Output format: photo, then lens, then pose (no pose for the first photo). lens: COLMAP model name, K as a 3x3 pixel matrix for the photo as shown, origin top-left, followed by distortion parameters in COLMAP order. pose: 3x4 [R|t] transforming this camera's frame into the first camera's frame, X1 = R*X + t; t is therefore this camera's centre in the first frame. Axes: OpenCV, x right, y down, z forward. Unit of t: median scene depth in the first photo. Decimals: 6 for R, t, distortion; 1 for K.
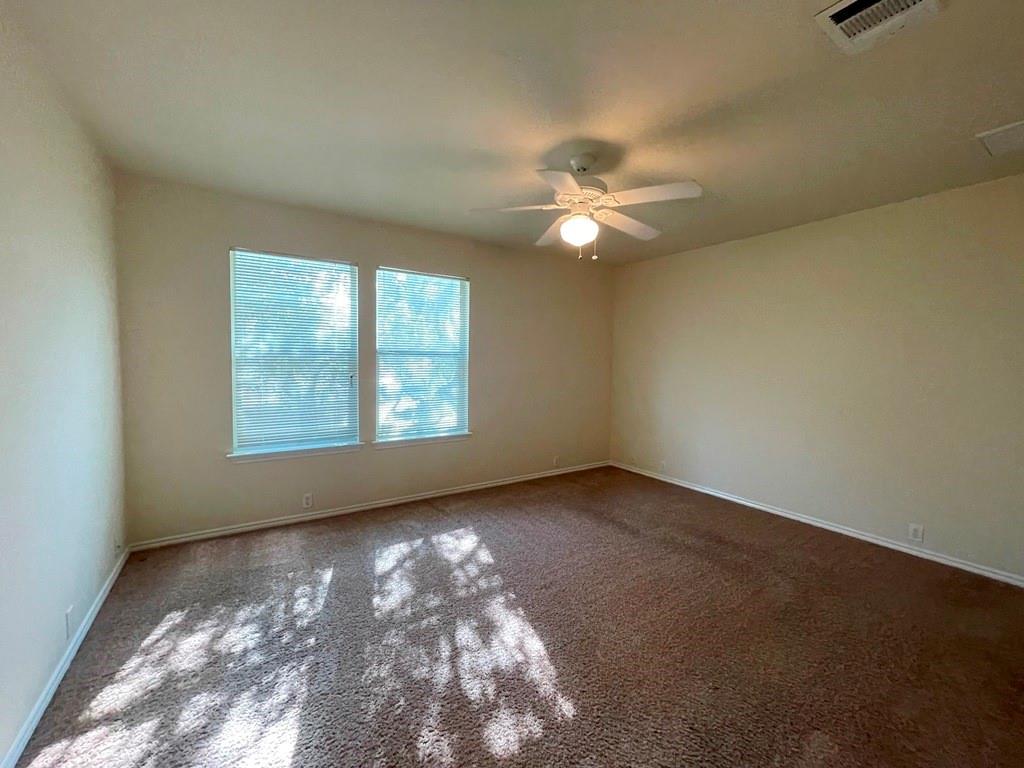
lens RADIAL K [[415.5, 0, 512.0], [0, 415.5, 384.0], [0, 0, 1]] dist [-0.003116, 0.000827]
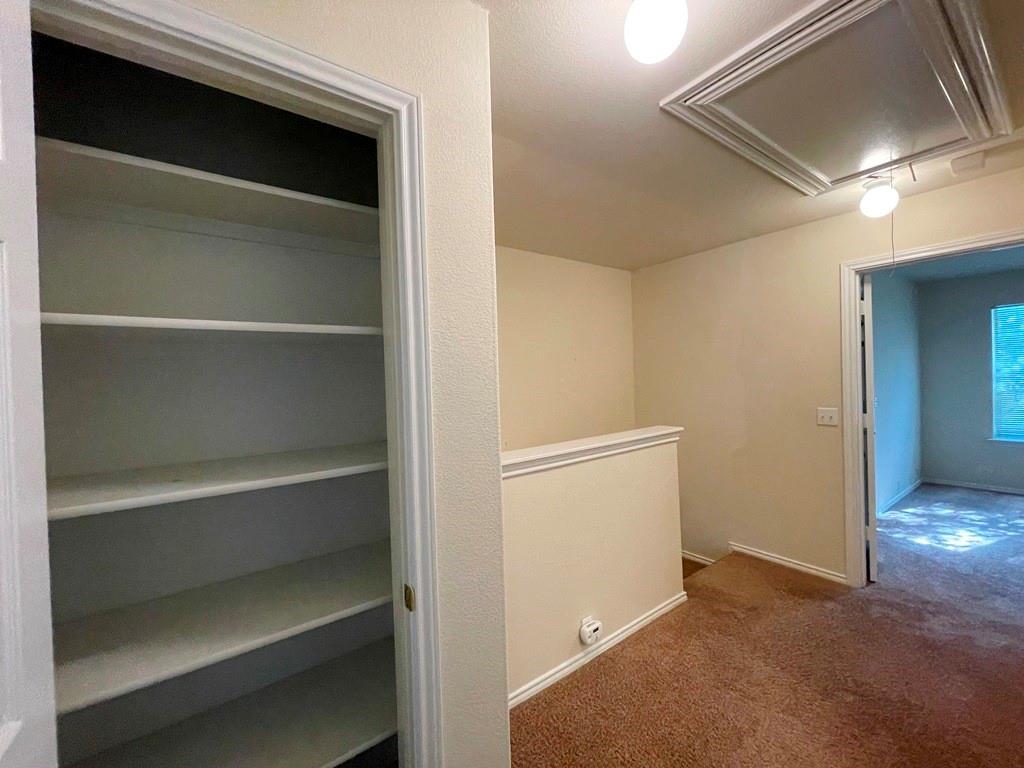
lens RADIAL K [[411.1, 0, 512.0], [0, 411.1, 384.0], [0, 0, 1]] dist [0.019374, -0.014621]
pose [[0.045521, 0.003359, -0.998958, 1.066687], [-0.039341, 0.999225, 0.001567, 0.049283], [0.998188, 0.039228, 0.045618, -1.187819]]
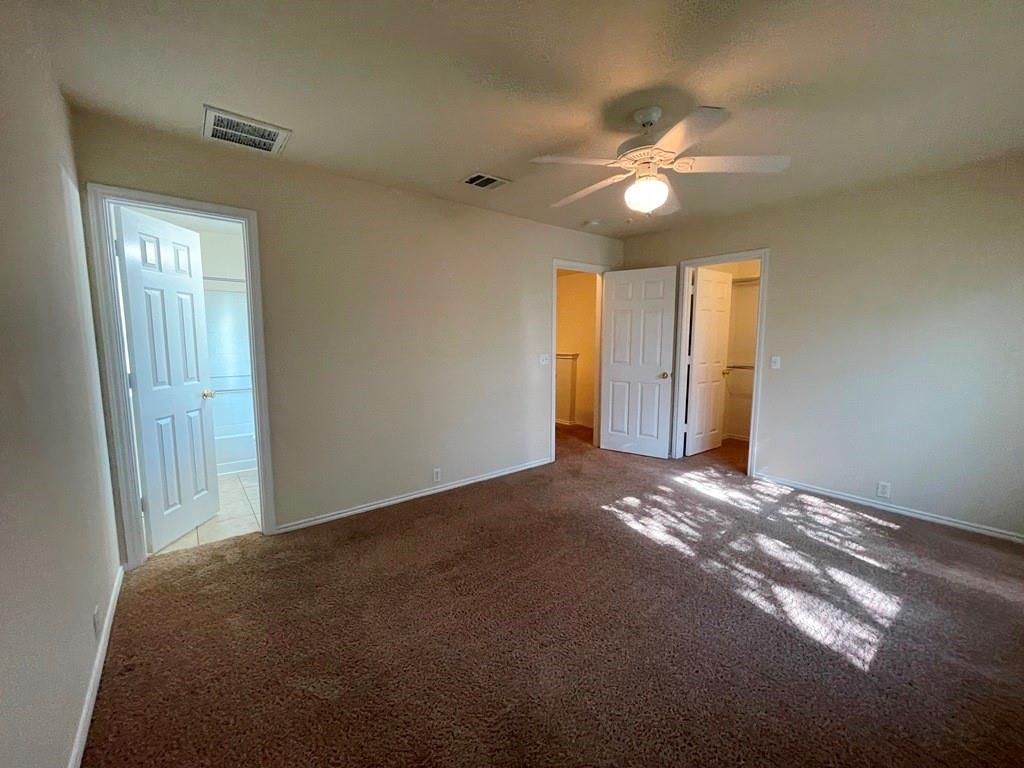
lens RADIAL K [[415.5, 0, 512.0], [0, 415.5, 384.0], [0, 0, 1]] dist [-0.003116, 0.000827]
pose [[-0.995289, 0.008662, -0.096560, 0.580799], [-0.008050, 0.985177, 0.171352, -0.139904], [0.096613, 0.171322, -0.980466, 2.088459]]
